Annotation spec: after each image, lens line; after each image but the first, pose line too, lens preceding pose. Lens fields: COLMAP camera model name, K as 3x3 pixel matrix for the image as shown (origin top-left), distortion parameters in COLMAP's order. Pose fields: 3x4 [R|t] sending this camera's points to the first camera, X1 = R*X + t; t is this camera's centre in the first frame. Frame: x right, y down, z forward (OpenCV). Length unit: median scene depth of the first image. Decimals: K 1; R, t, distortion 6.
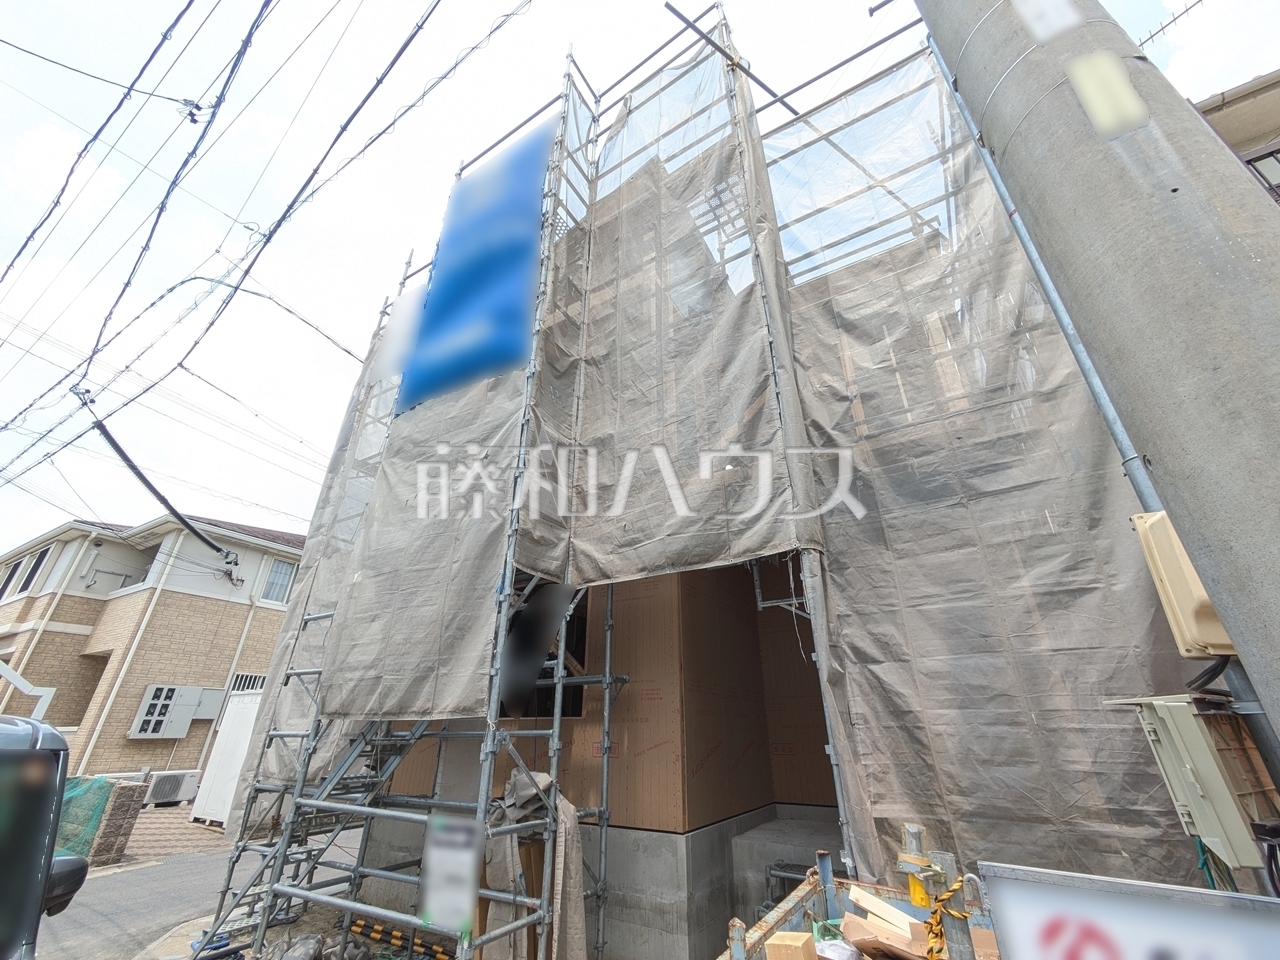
lens RADIAL K [[506.6, 0, 642.4], [0, 506.6, 482.8], [0, 0, 1]] dist [0.004236, -0.000740]
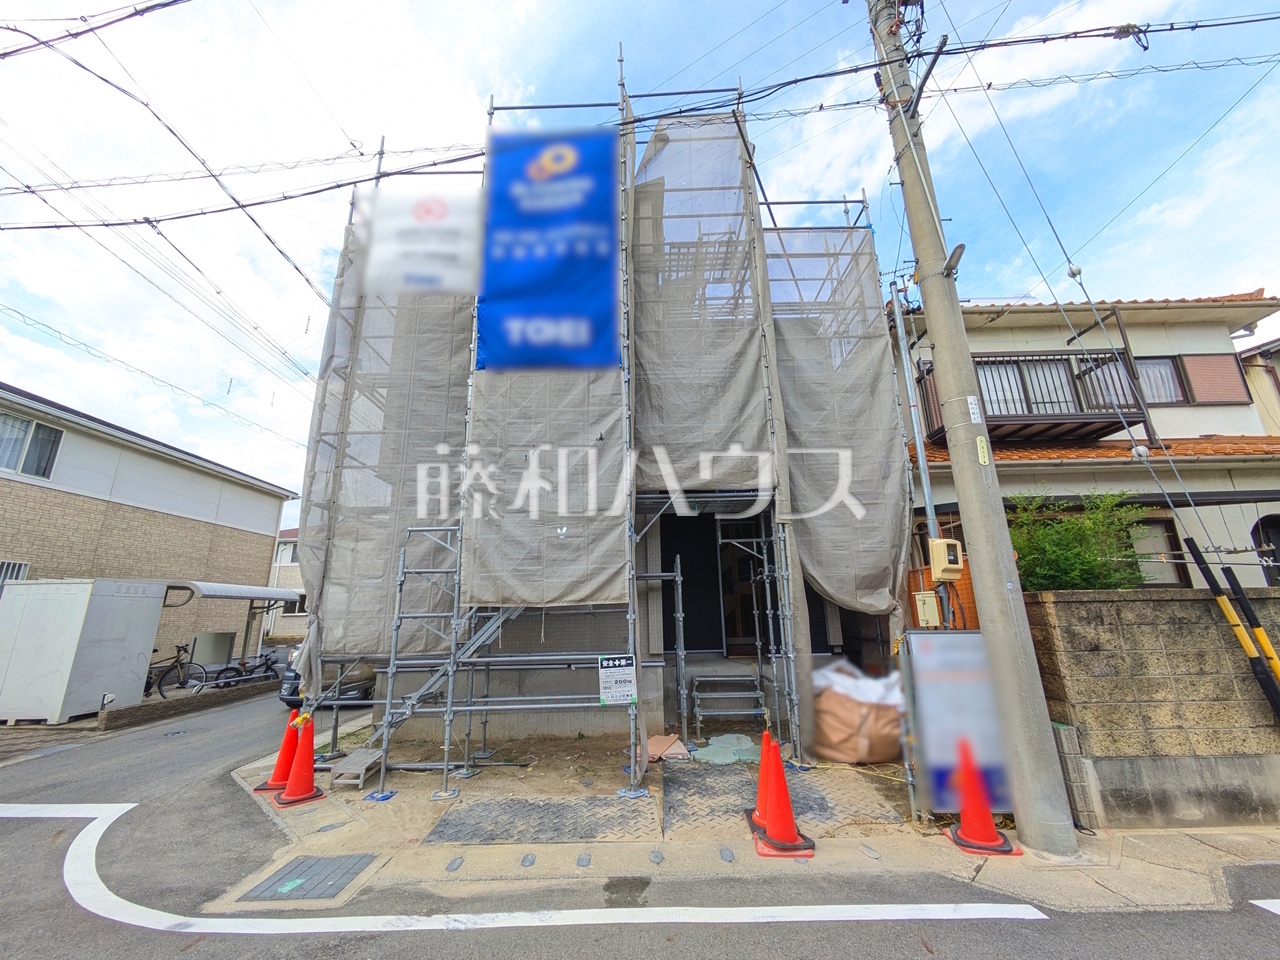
lens RADIAL K [[506.6, 0, 639.0], [0, 506.6, 481.9], [0, 0, 1]] dist [0.004236, -0.000740]
pose [[0.863436, 0.109642, 0.492399, -0.341527], [-0.201855, 0.969637, 0.138051, -0.053952], [-0.462312, -0.218591, 0.859352, -0.123726]]
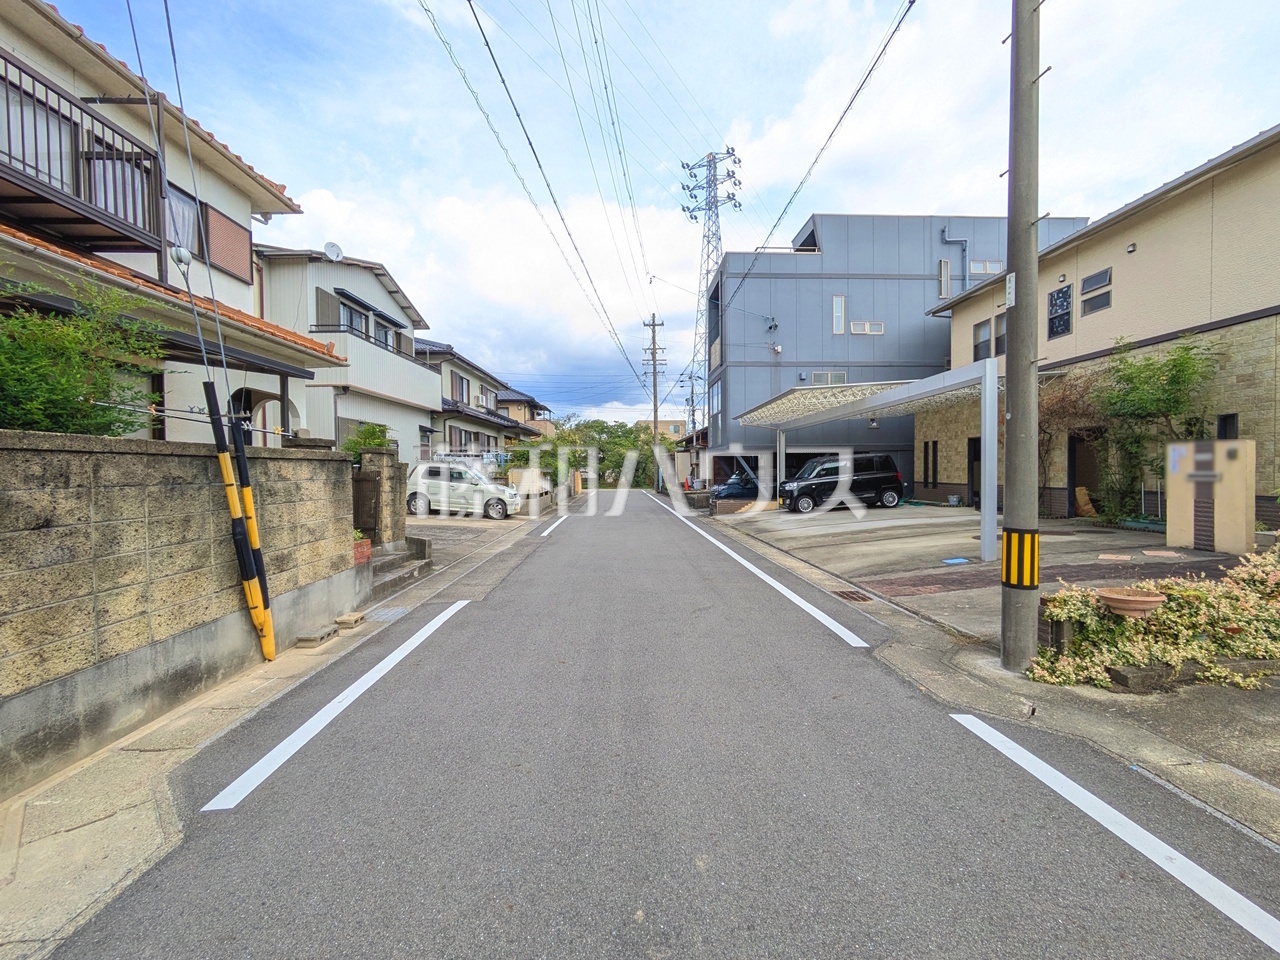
lens RADIAL K [[506.6, 0, 640.0], [0, 506.6, 479.7], [0, 0, 1]] dist [0.004236, -0.000740]
pose [[-0.538839, -0.014112, 0.842291, -0.183468], [-0.364871, 0.905116, -0.218255, -0.014901], [-0.759290, -0.424931, -0.492861, -0.062988]]
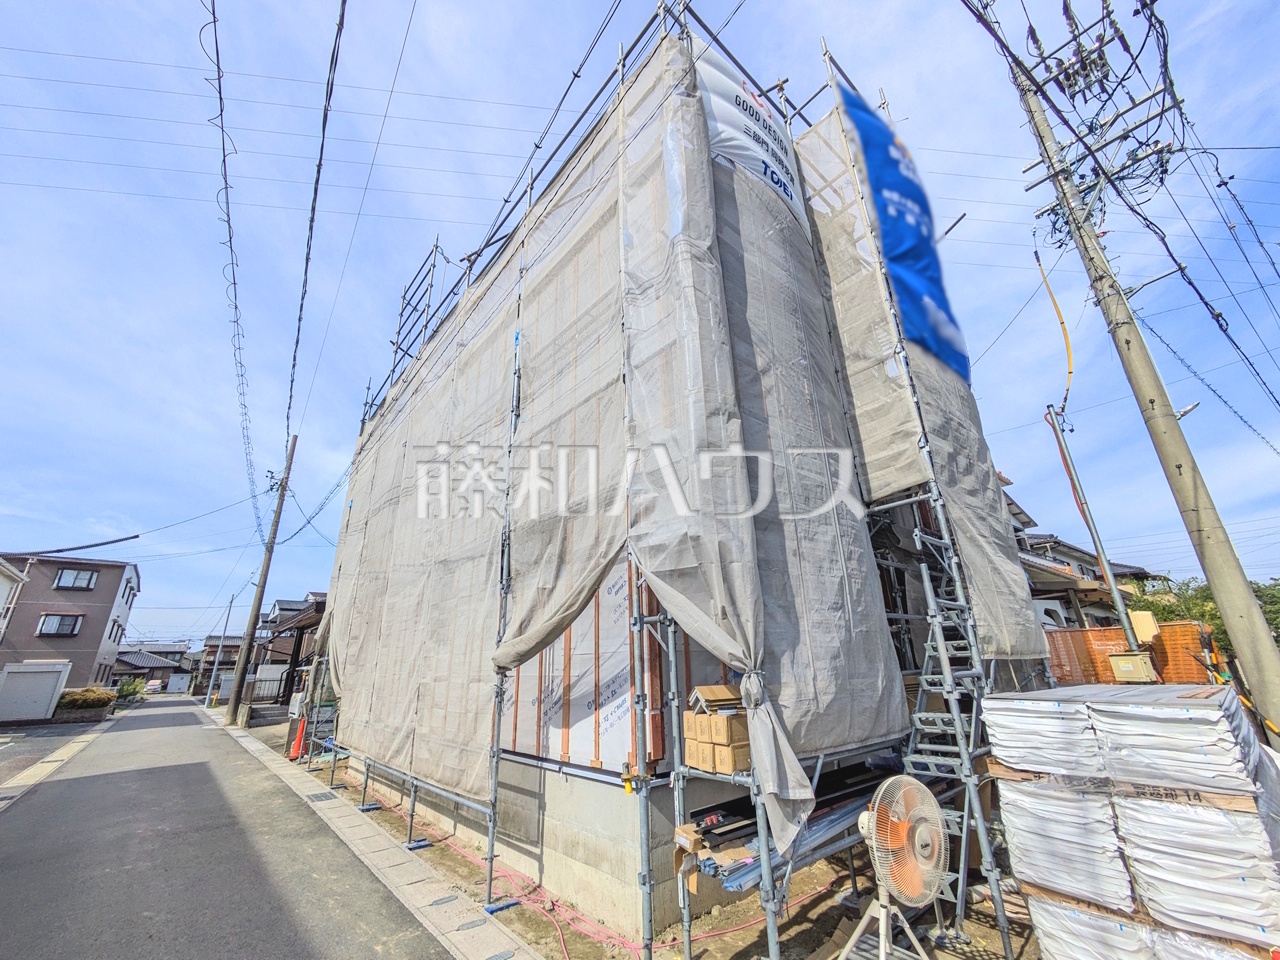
lens RADIAL K [[506.6, 0, 639.8], [0, 506.6, 479.9], [0, 0, 1]] dist [0.004236, -0.000740]
pose [[0.328369, 0.319477, 0.888880, -0.651322], [-0.392990, 0.901953, -0.178997, 0.212182], [-0.858914, -0.290544, 0.421725, 0.449672]]
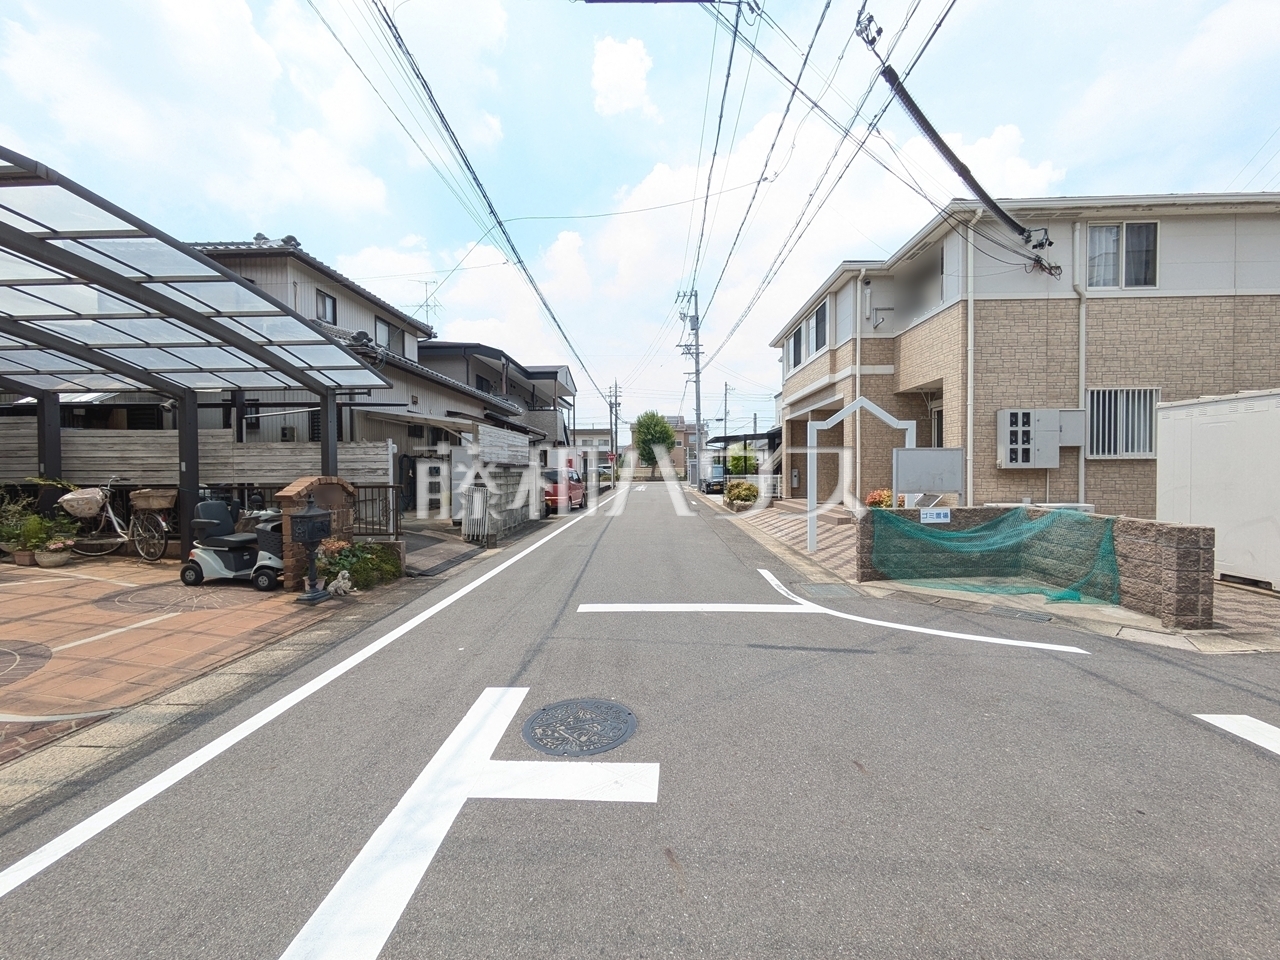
lens RADIAL K [[506.6, 0, 641.8], [0, 506.6, 479.0], [0, 0, 1]] dist [0.004236, -0.000740]
pose [[0.475657, 0.008204, -0.879592, -0.526267], [0.391868, 0.893271, 0.220242, 0.088668], [0.787521, -0.449444, 0.421676, 0.146706]]
